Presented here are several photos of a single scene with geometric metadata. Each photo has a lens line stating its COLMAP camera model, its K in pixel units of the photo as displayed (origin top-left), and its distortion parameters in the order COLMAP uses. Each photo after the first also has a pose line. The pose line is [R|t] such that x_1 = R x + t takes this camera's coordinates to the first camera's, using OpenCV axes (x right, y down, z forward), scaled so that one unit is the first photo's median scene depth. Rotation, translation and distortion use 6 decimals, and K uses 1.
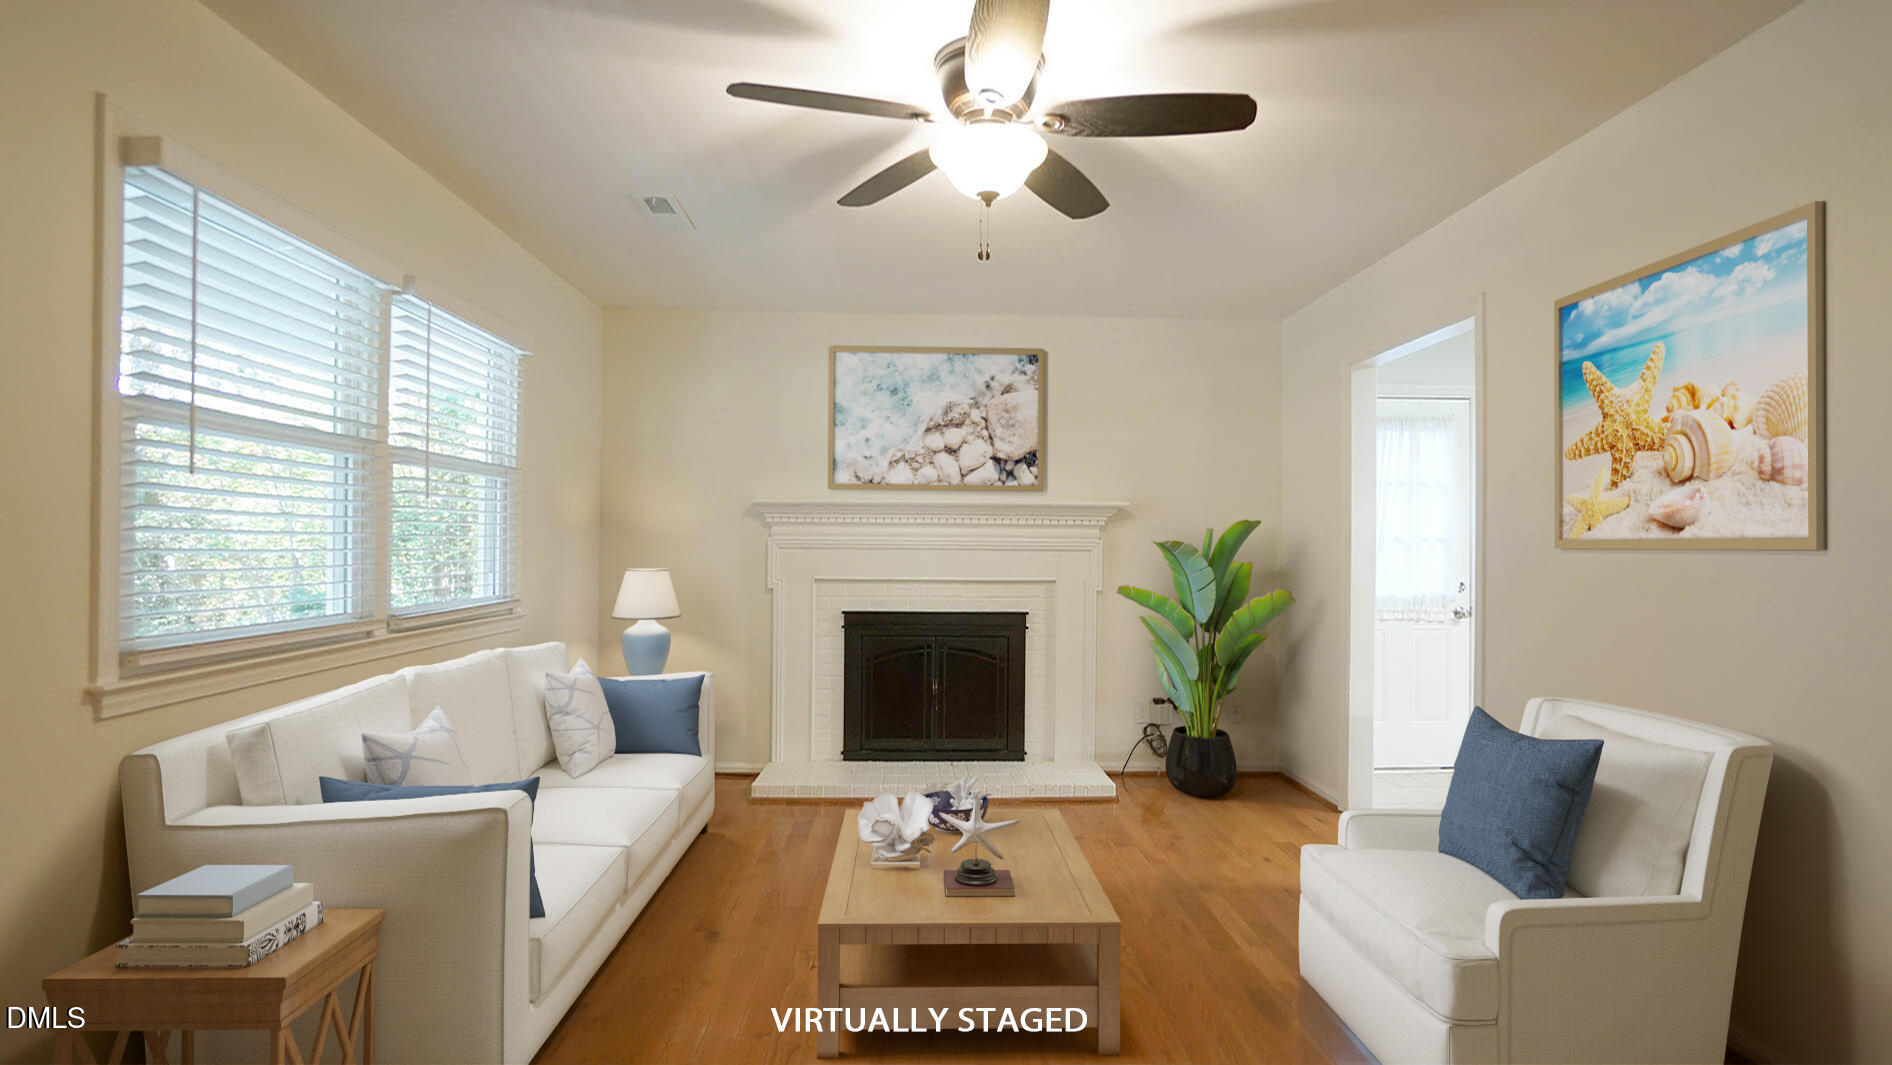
lens RADIAL K [[916.5, 0, 946.2], [0, 916.5, 539.4], [0, 0, 1]] dist [0.000399, 0.001756]
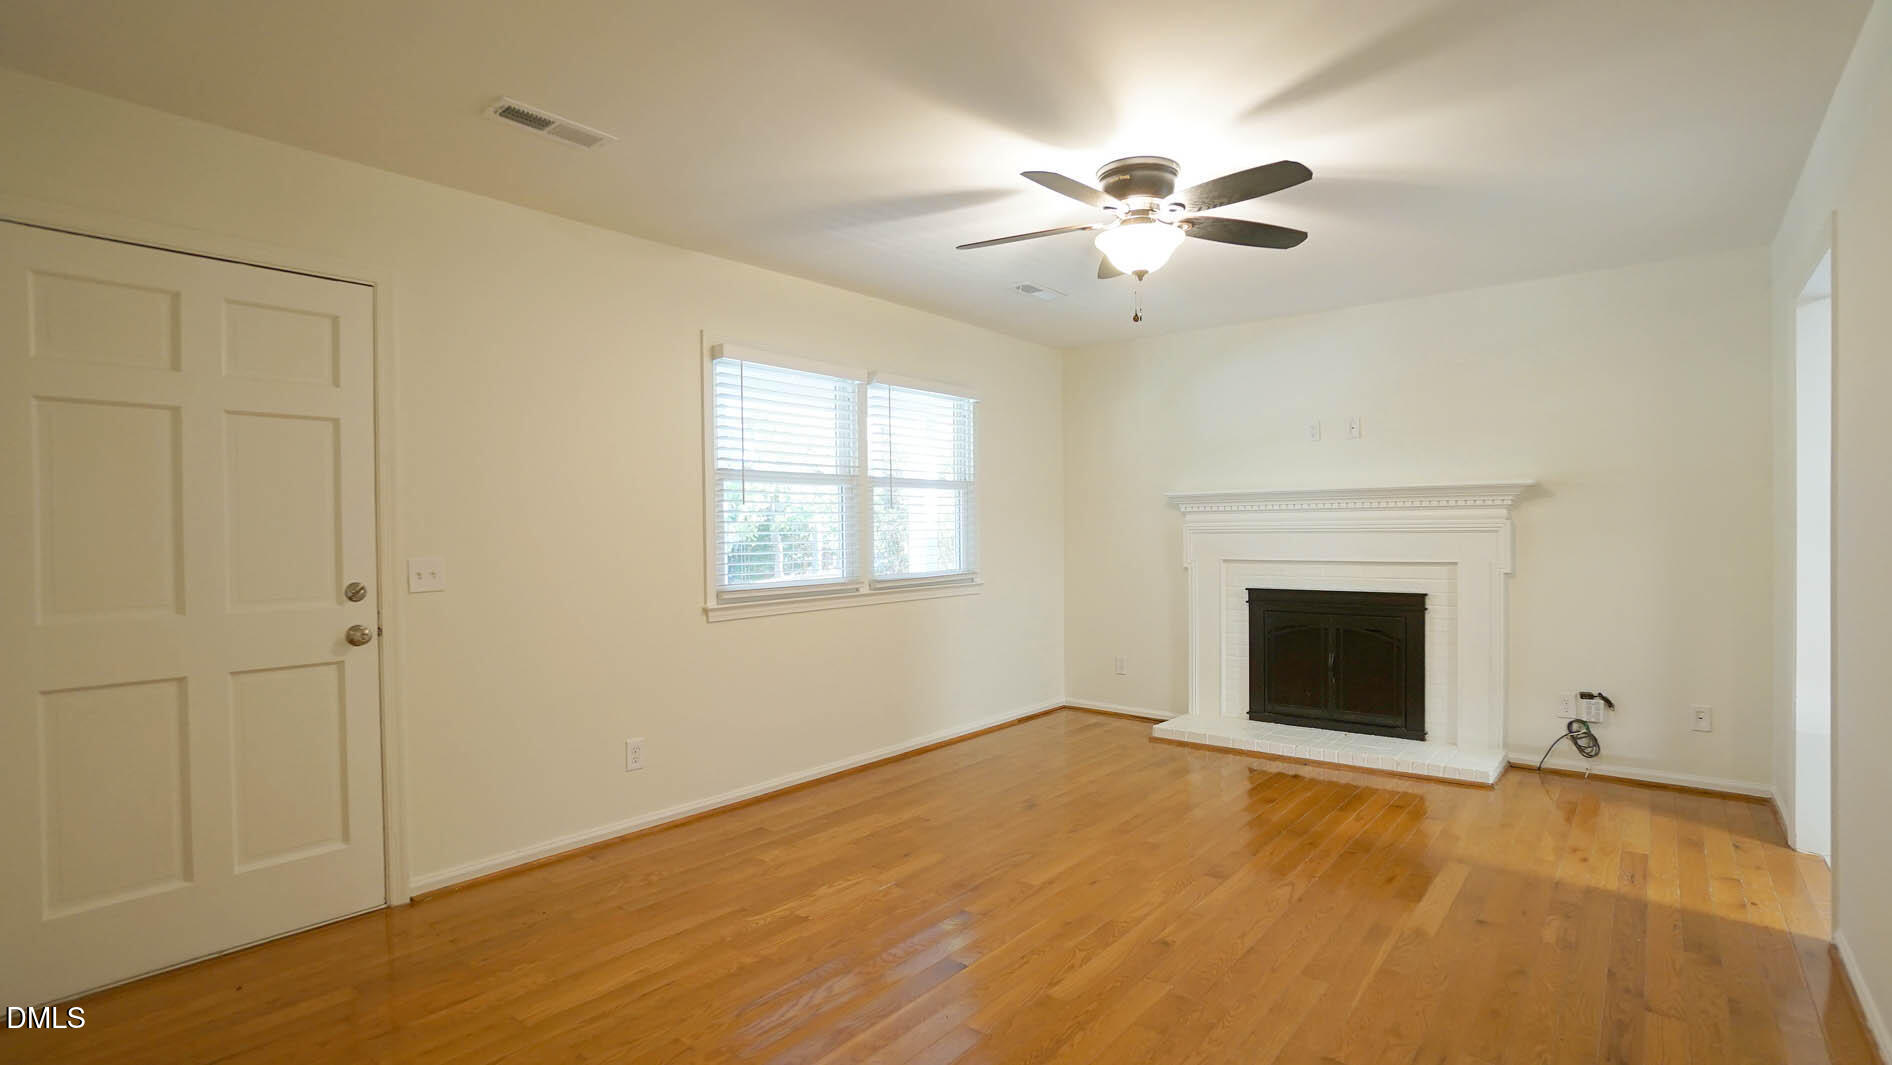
lens RADIAL K [[916.5, 0, 949.0], [0, 916.5, 536.5], [0, 0, 1]] dist [0.000399, 0.001756]
pose [[0.763016, -0.011007, -0.646286, 0.379473], [0.022292, 0.999708, 0.009293, -0.004735], [0.645995, -0.021498, 0.763039, -0.113246]]
